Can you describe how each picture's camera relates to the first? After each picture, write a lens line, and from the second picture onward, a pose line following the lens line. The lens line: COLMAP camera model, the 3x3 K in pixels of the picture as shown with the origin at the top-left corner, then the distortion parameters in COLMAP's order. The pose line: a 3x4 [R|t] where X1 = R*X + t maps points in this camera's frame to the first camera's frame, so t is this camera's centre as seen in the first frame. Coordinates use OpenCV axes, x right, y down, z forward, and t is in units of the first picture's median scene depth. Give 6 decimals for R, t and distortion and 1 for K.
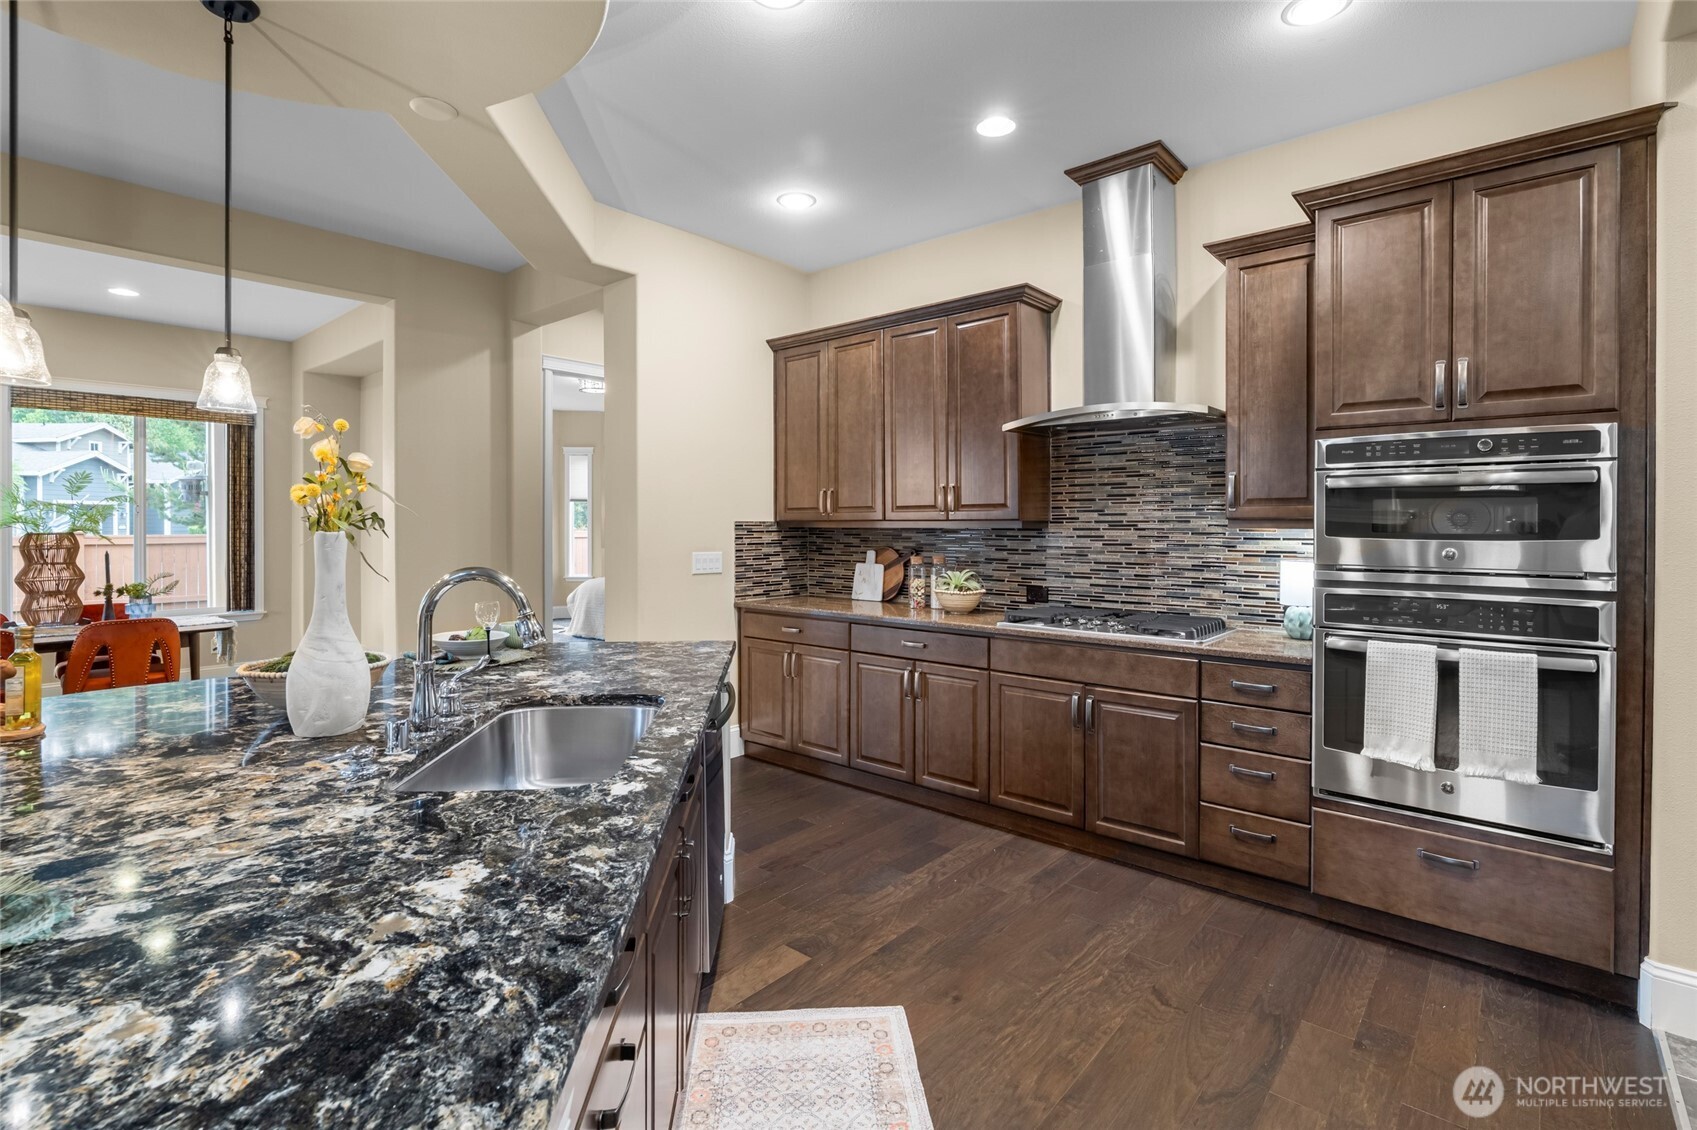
lens RADIAL K [[797.8, 0, 846.7], [0, 797.8, 523.3], [0, 0, 1]] dist [0.001076, 0.000307]
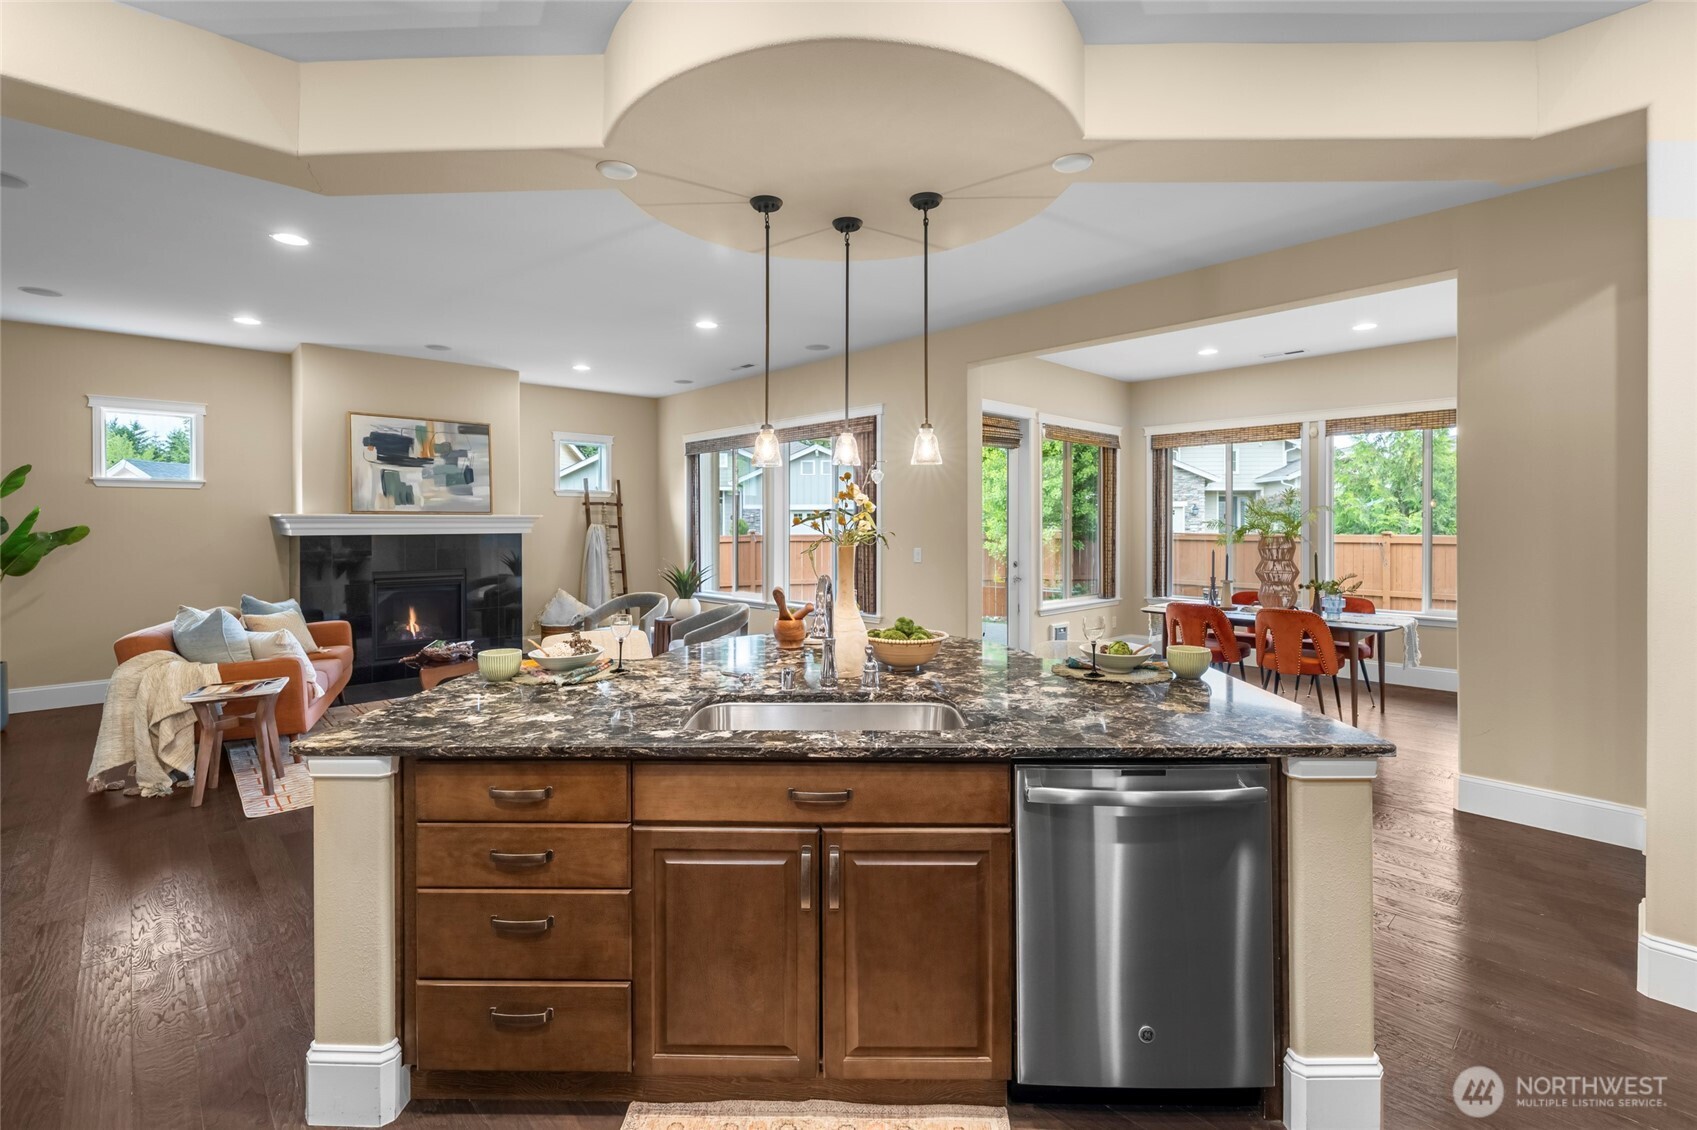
lens RADIAL K [[760.1, 0, 845.1], [0, 760.1, 528.1], [0, 0, 1]] dist [-0.003783, 0.000150]
pose [[-0.102319, 0.008336, -0.994717, 0.405259], [0.003928, 0.999960, 0.007975, -0.019027], [0.994744, -0.003092, -0.102347, 0.585846]]
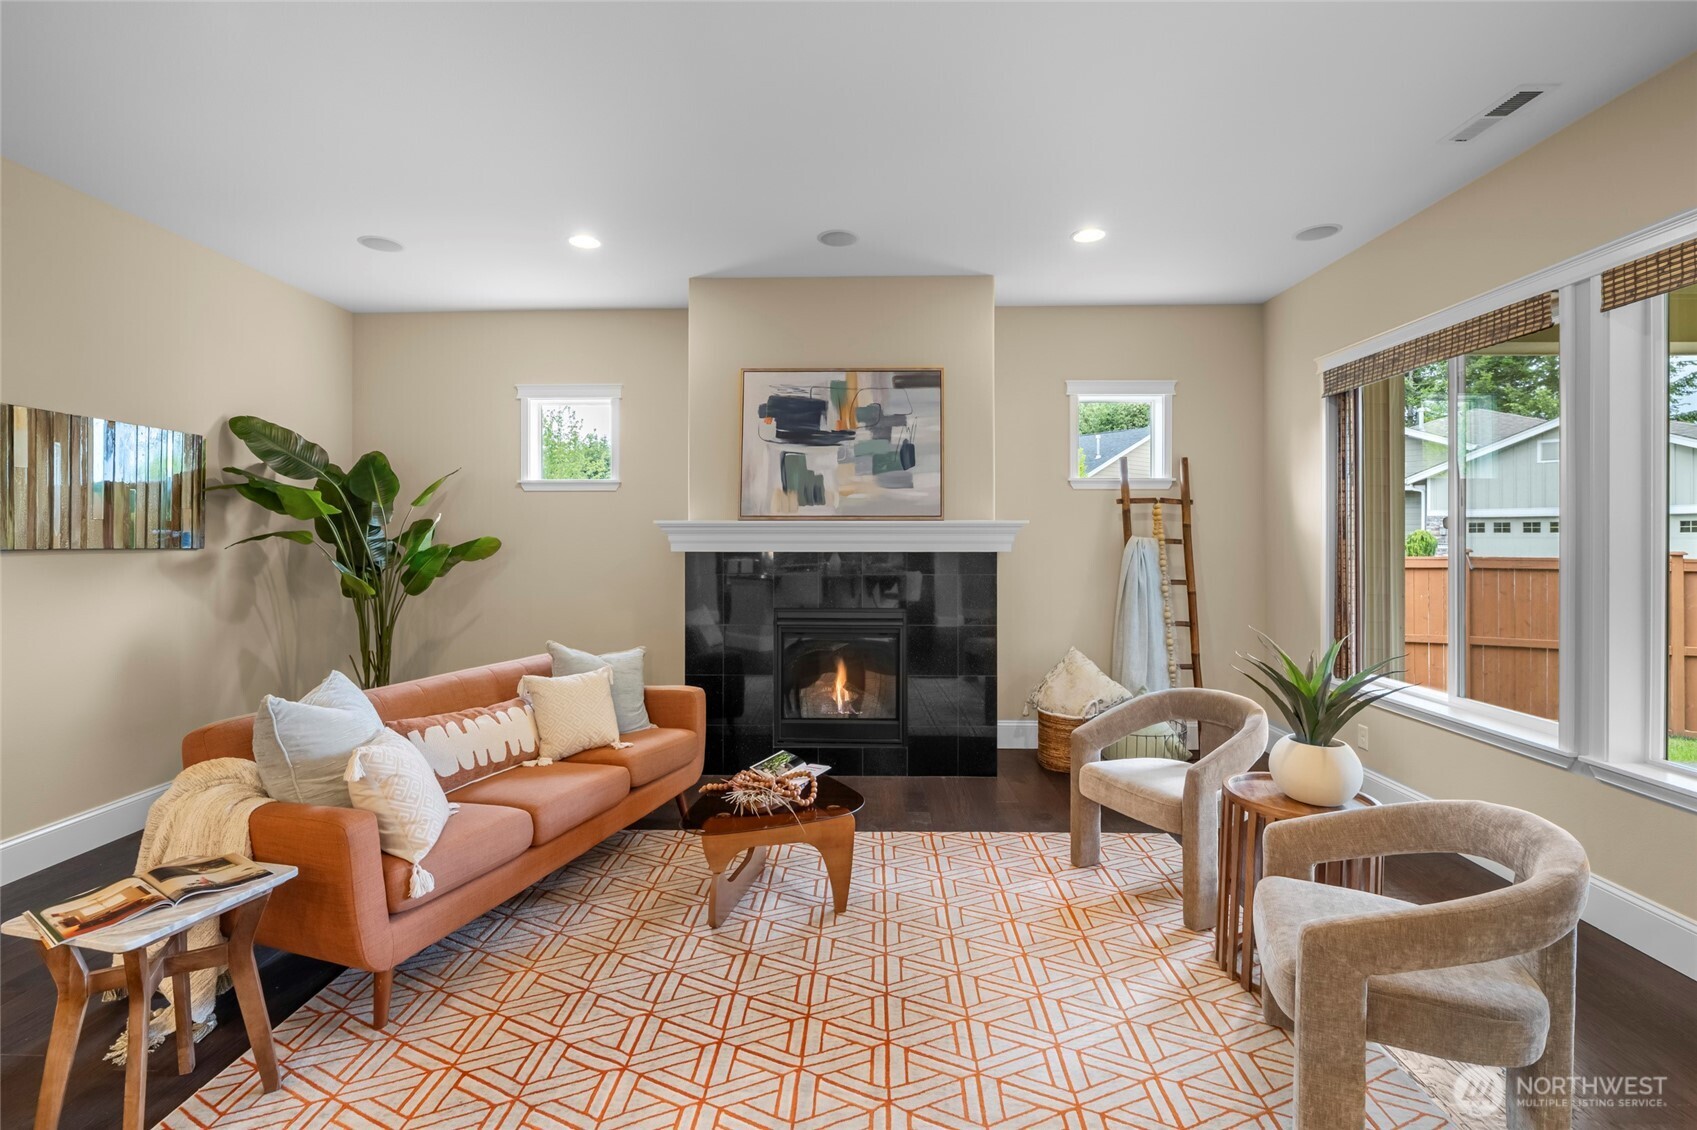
lens RADIAL K [[759.4, 0, 840.6], [0, 759.4, 535.2], [0, 0, 1]] dist [-0.003716, 0.000563]
pose [[-0.773739, 0.000130, -0.633504, -0.679639], [0.001904, 0.999996, -0.002120, -0.016220], [0.633502, -0.002847, -0.773736, 0.250316]]
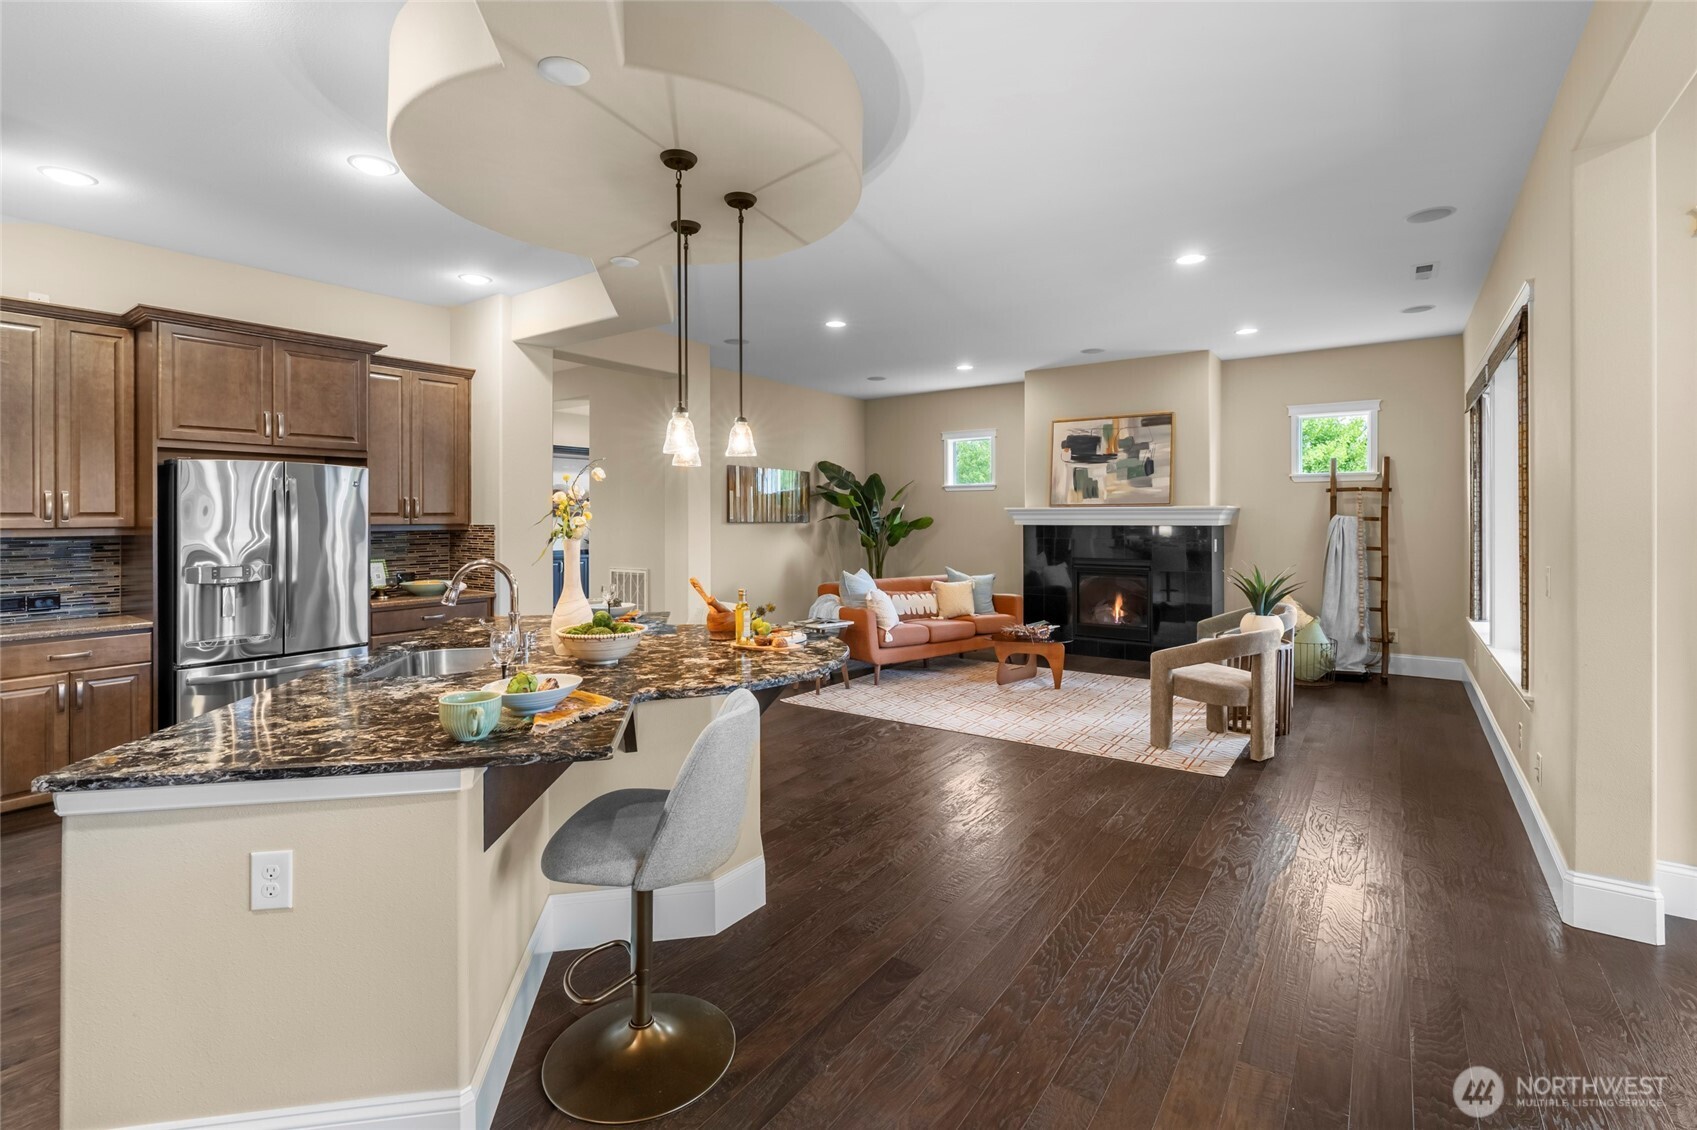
lens RADIAL K [[768.2, 0, 847.4], [0, 768.2, 521.9], [0, 0, 1]] dist [-0.002405, -0.000395]
pose [[-0.995182, 0.005145, -0.097906, -0.530980], [0.004578, 0.999971, 0.006015, -0.016816], [0.097934, 0.005538, -0.995178, 1.368557]]
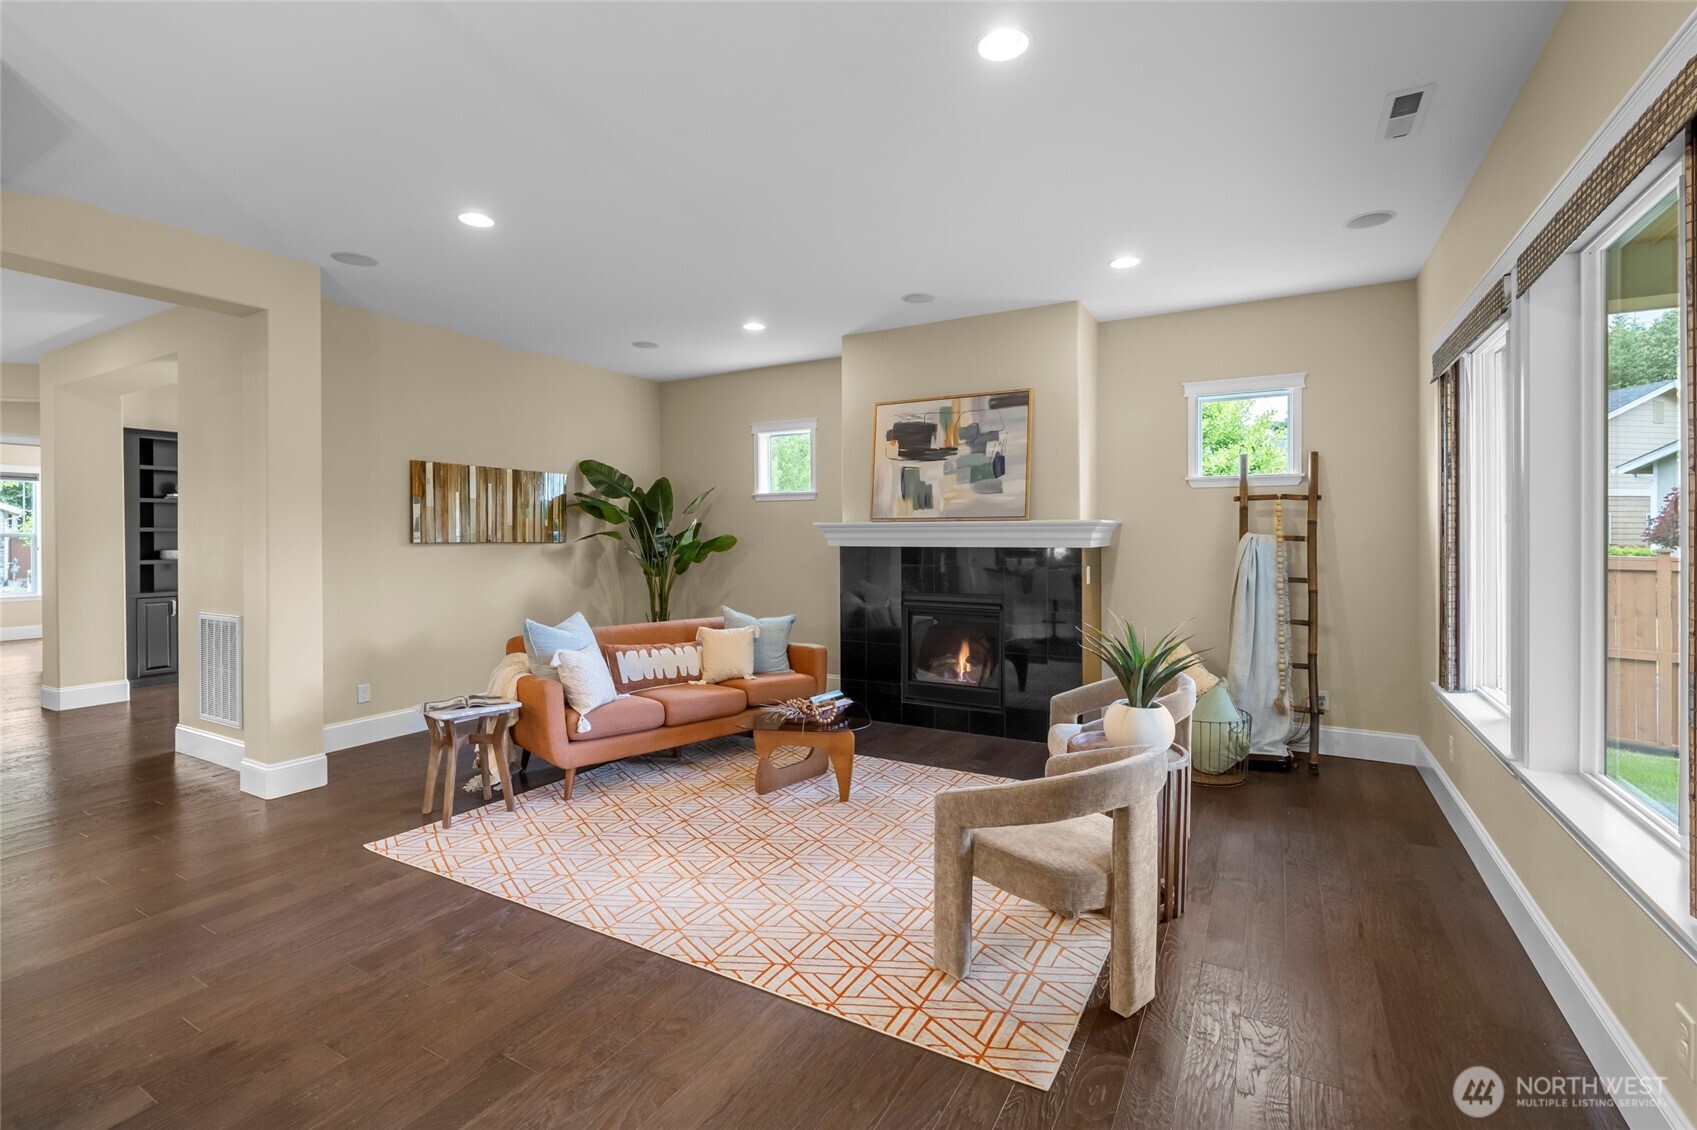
lens RADIAL K [[757.1, 0, 846.3], [0, 757.1, 539.5], [0, 0, 1]] dist [-0.003153, 0.000394]
pose [[-0.980856, 0.005362, -0.194661, -0.981585], [0.004224, 0.999971, 0.006262, -0.016798], [0.194689, 0.005320, -0.980851, 0.746117]]
